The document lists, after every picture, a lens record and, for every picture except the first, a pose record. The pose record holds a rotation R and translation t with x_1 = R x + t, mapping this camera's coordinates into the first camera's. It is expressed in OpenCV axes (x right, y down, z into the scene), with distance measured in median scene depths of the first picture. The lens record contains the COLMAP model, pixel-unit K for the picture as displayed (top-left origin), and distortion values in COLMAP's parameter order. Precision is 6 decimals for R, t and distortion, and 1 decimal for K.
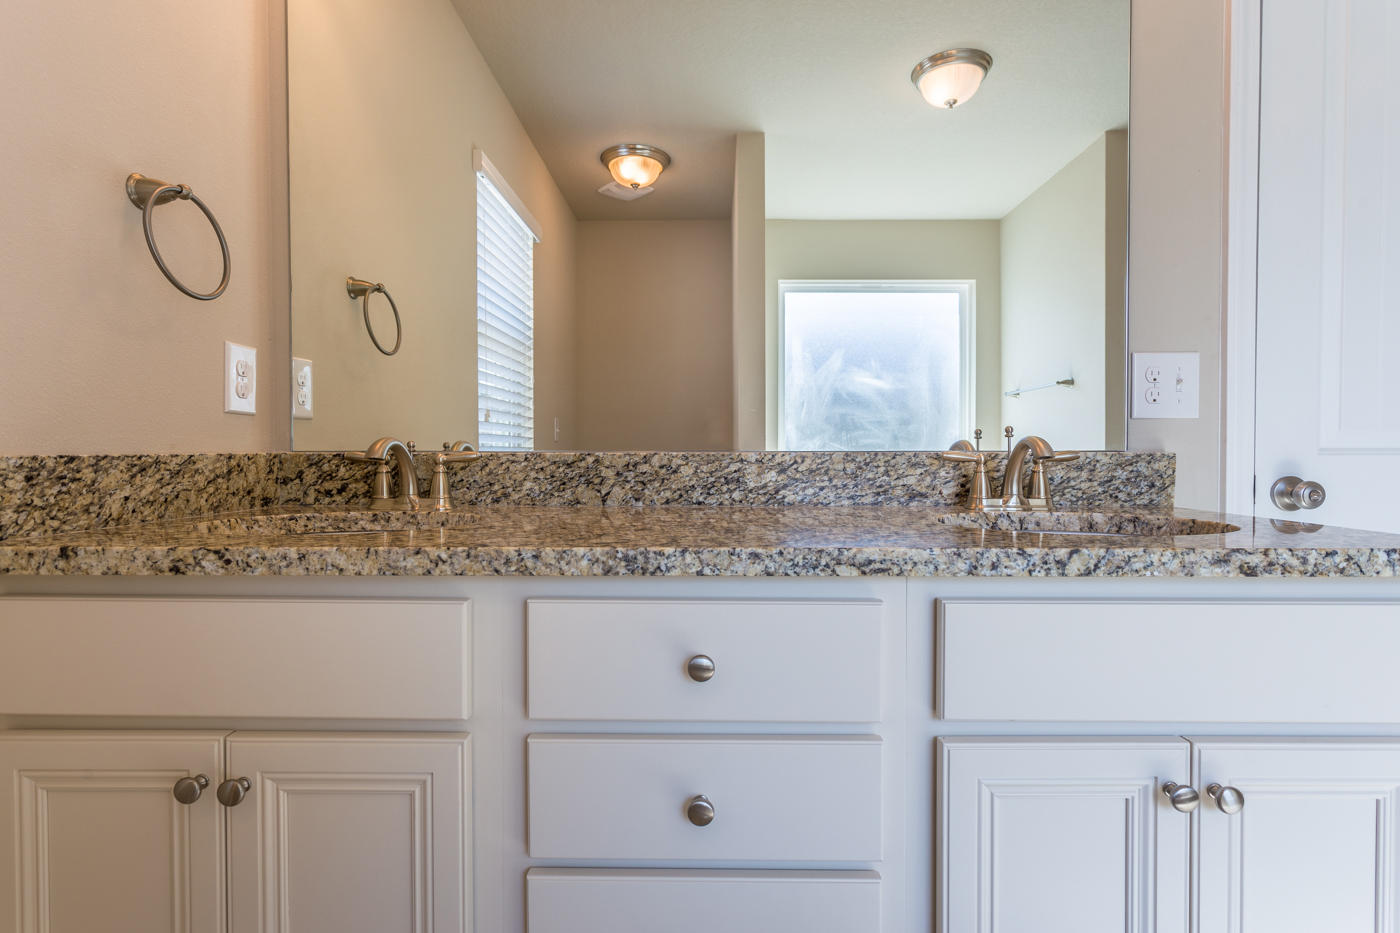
lens RADIAL K [[707.6, 0, 698.1], [0, 707.6, 433.1], [0, 0, 1]] dist [-0.000332, -0.000150]
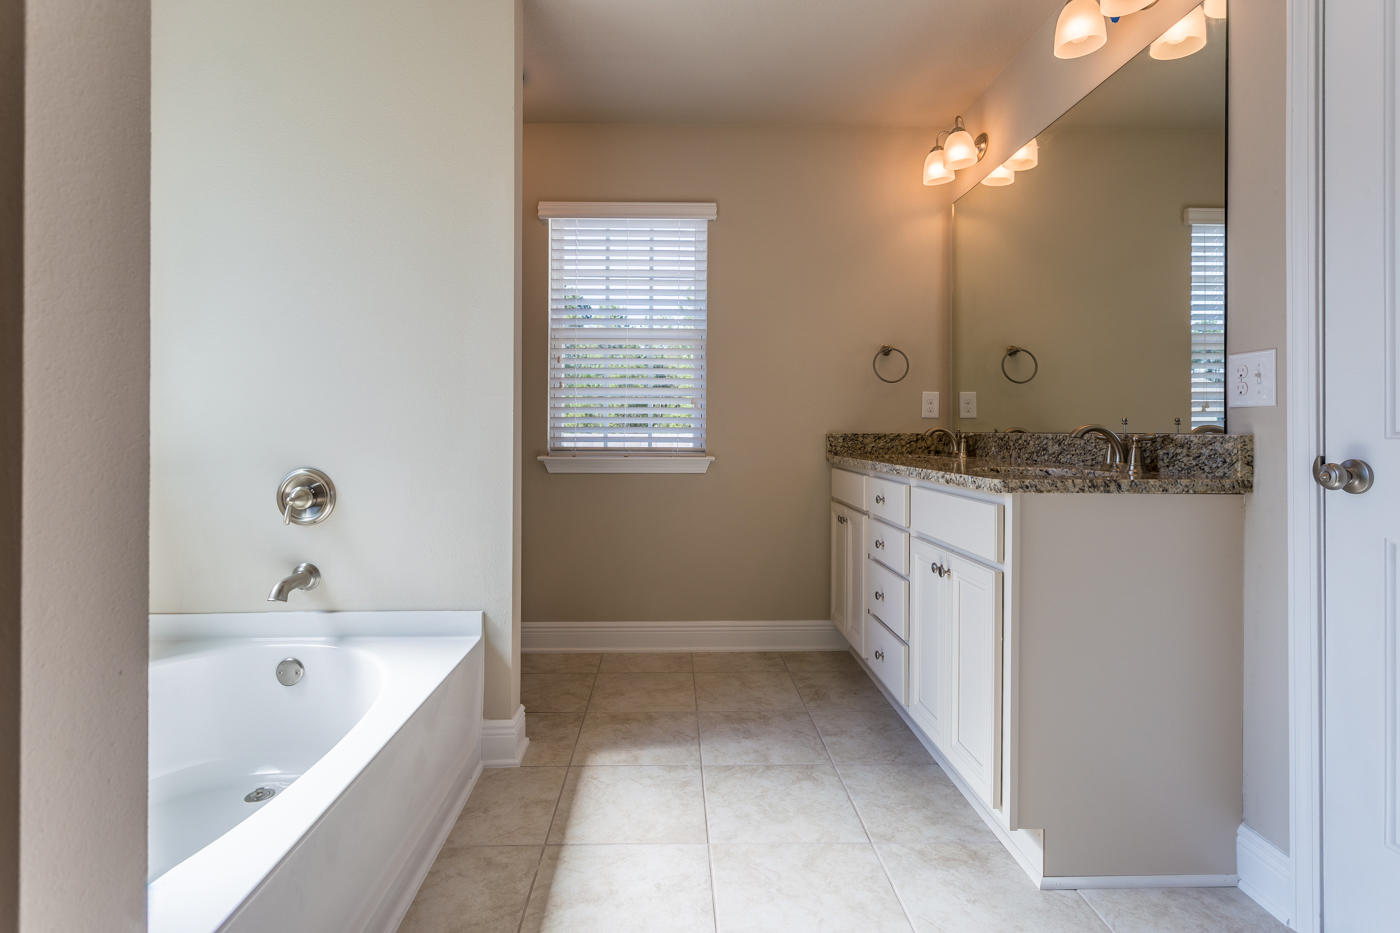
lens RADIAL K [[707.6, 0, 698.1], [0, 707.6, 433.1], [0, 0, 1]] dist [-0.000332, -0.000150]
pose [[0.059077, 0.003290, -0.998248, 1.838458], [0.021501, 0.999758, 0.004567, -0.002173], [0.998022, -0.021733, 0.058992, -0.005957]]
